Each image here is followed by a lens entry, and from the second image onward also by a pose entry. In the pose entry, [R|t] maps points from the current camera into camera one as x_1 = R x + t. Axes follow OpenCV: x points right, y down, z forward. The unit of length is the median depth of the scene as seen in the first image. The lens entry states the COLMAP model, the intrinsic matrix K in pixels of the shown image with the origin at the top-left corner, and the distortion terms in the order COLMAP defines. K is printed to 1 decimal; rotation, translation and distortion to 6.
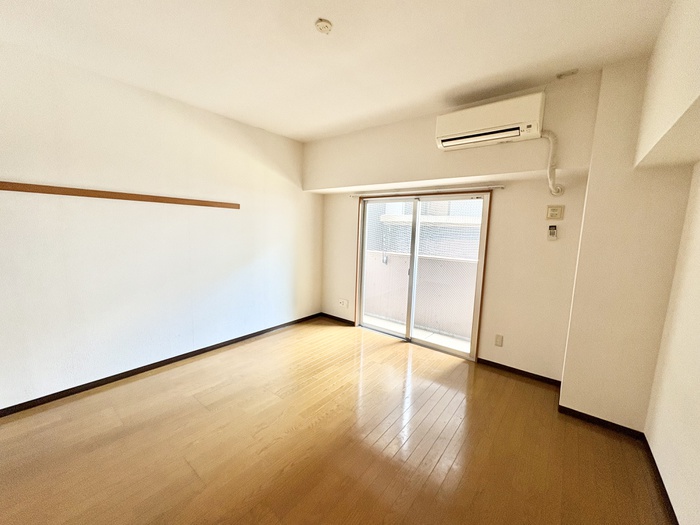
lens RADIAL K [[282.6, 0, 350.0], [0, 282.6, 263.7], [0, 0, 1]] dist [0.008225, -0.001226]
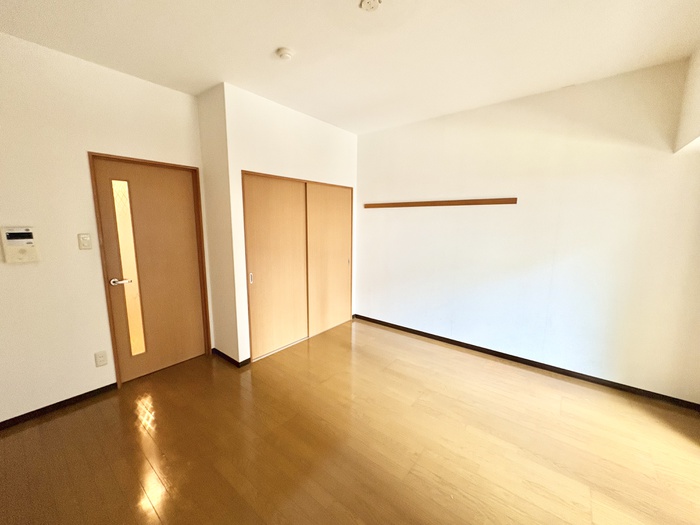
lens RADIAL K [[282.6, 0, 348.6], [0, 282.6, 263.7], [0, 0, 1]] dist [0.008225, -0.001226]
pose [[-0.008809, 0.120404, -0.992686, 0.715768], [-0.127201, 0.984525, 0.120543, -0.086734], [0.991838, 0.127332, 0.006642, 0.798886]]
